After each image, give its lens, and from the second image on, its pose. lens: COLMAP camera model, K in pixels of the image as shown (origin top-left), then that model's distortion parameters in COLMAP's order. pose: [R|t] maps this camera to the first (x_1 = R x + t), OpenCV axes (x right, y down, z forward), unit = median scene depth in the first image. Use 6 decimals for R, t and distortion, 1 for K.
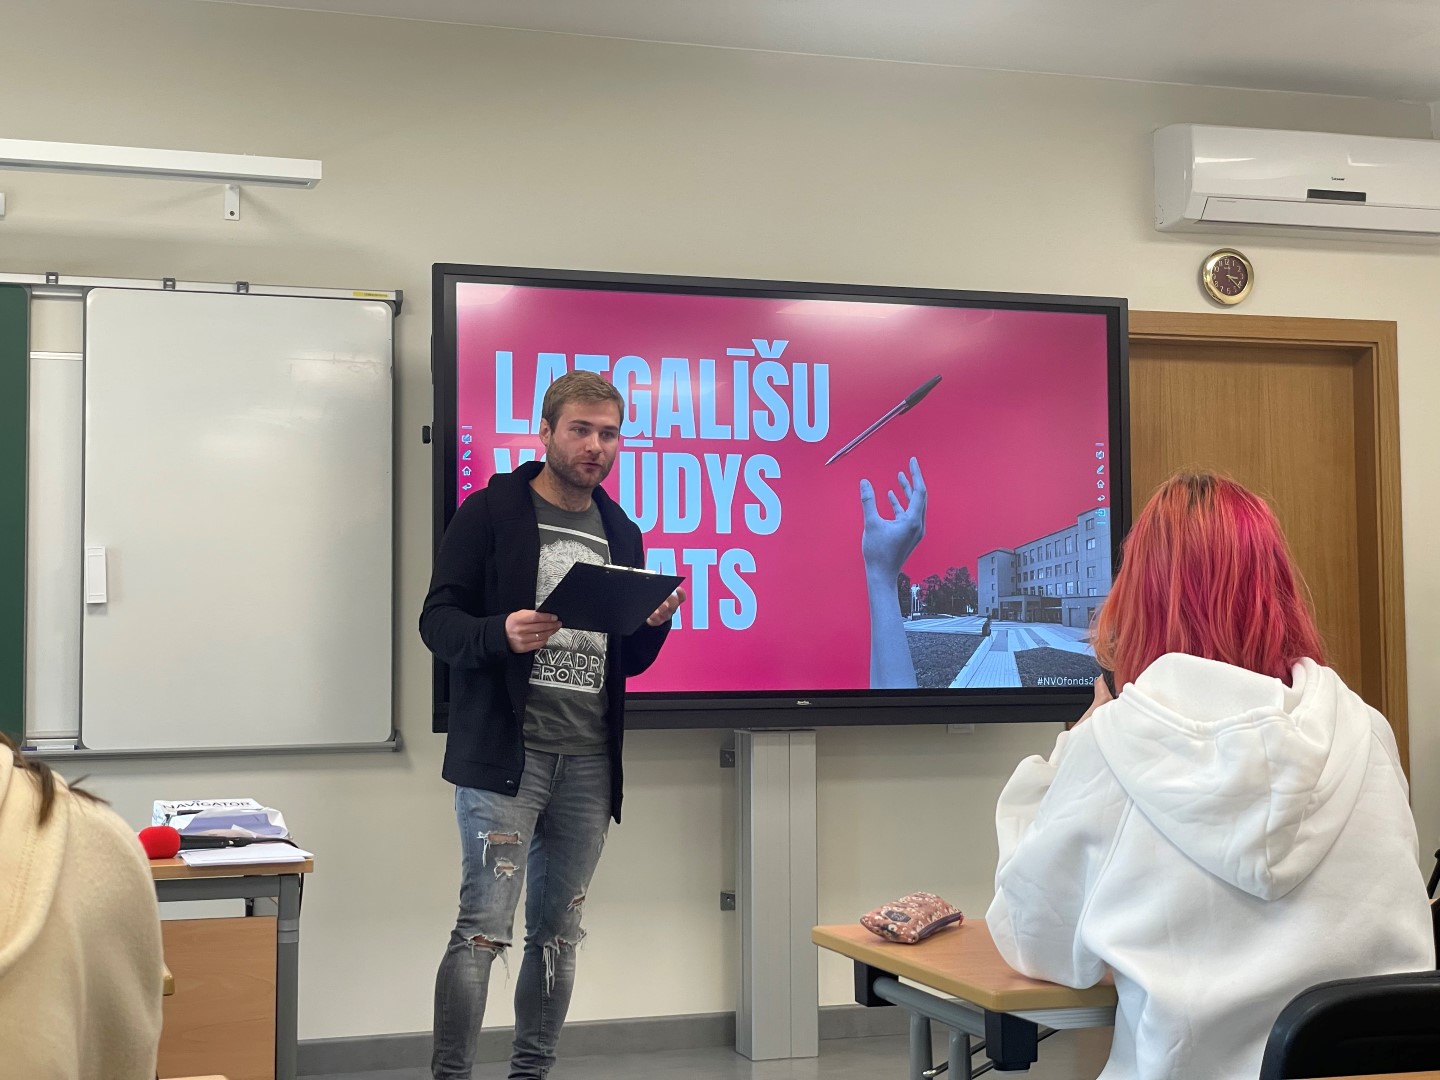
lens RADIAL K [[2126.0, 0, 715.9], [0, 2126.0, 514.7], [0, 0, 1]] dist [0.082465, 0.054204]
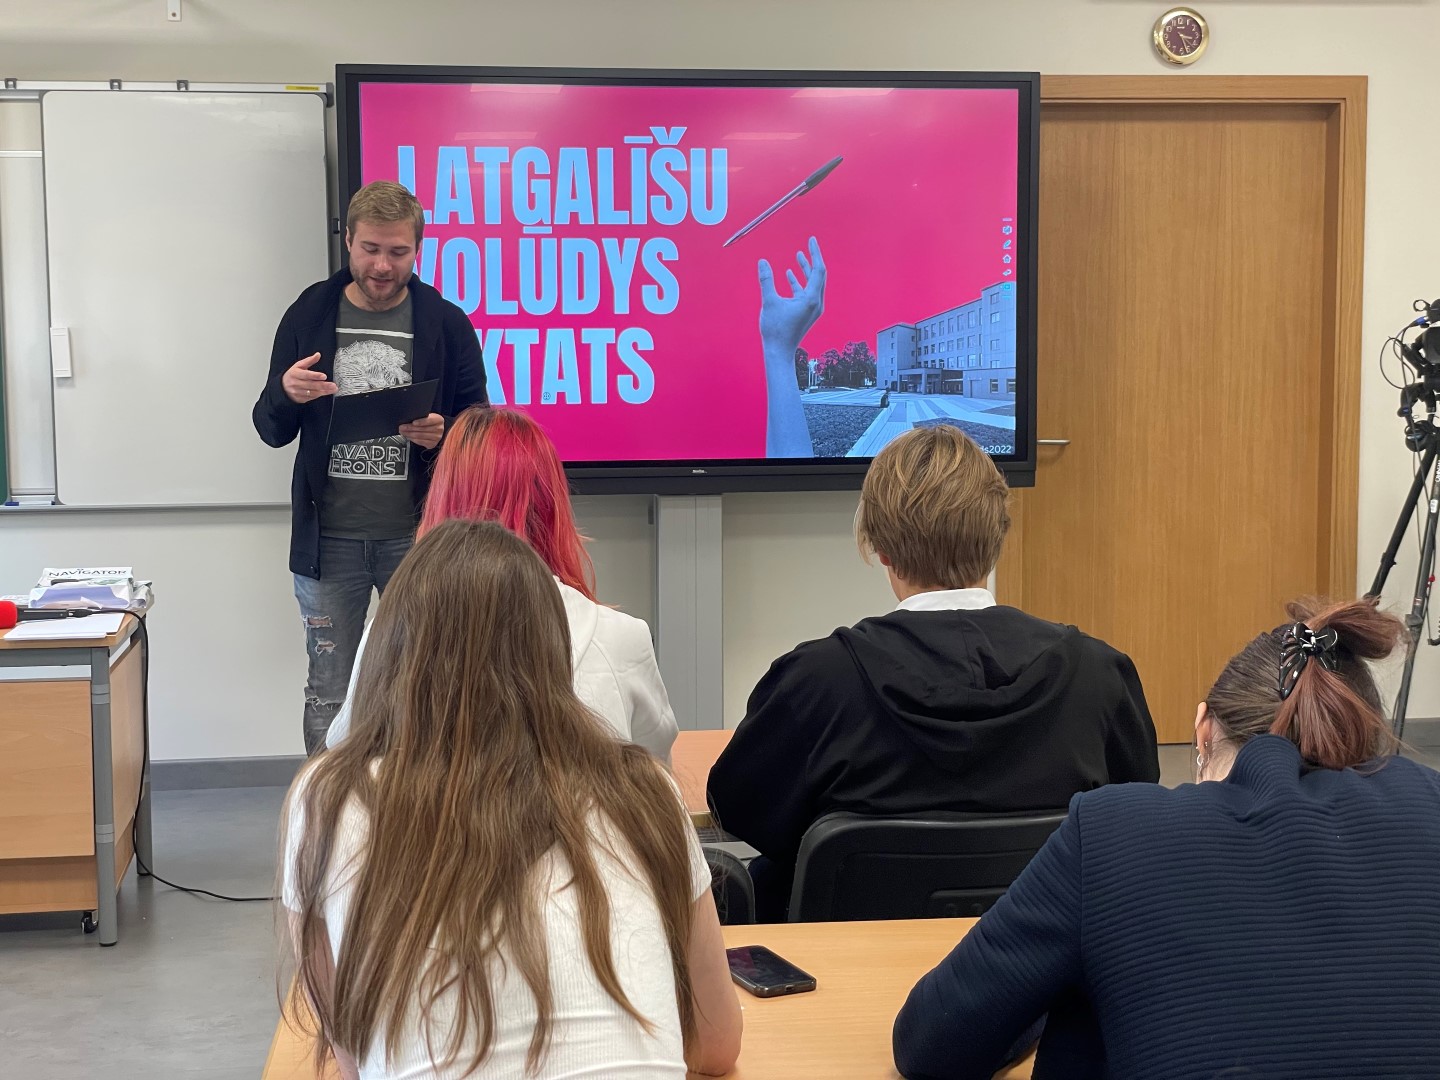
lens RADIAL K [[2150.7, 0, 717.9], [0, 2150.7, 498.1], [0, 0, 1]] dist [0.100839, -0.150101]
pose [[0.983512, 0.017795, -0.179963, 0.241276], [0.010072, 0.988211, 0.152764, -0.062771], [0.180560, -0.152058, 0.971739, -0.054513]]
